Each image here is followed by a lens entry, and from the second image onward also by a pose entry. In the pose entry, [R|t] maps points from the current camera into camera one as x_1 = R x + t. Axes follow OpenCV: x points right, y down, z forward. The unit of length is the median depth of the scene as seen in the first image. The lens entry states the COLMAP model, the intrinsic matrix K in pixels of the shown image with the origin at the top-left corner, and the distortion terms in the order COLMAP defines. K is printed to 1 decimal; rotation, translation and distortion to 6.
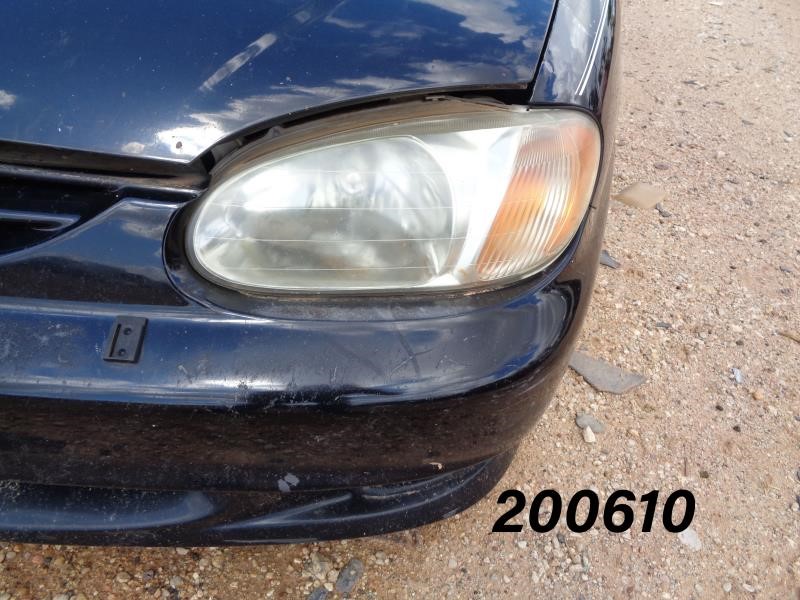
lens RADIAL K [[593.7, 0, 403.2], [0, 593.7, 296.7], [0, 0, 1]] dist [-0.002923, -0.003151]
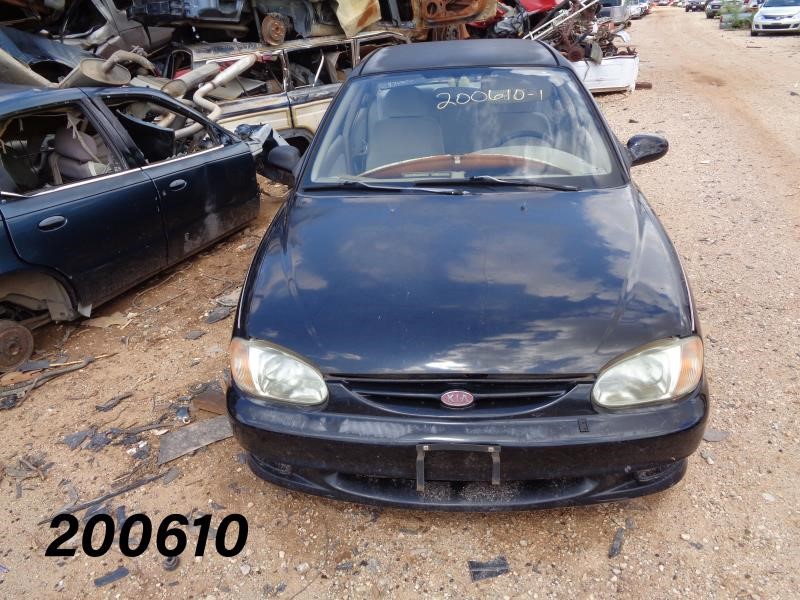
lens RADIAL K [[593.7, 0, 398.4], [0, 593.7, 305.6], [0, 0, 1]] dist [-0.002923, -0.003151]
pose [[0.991224, -0.127820, -0.033716, -0.569195], [0.119224, 0.974589, -0.189637, -0.033477], [0.057099, 0.183953, 0.981275, -1.092276]]
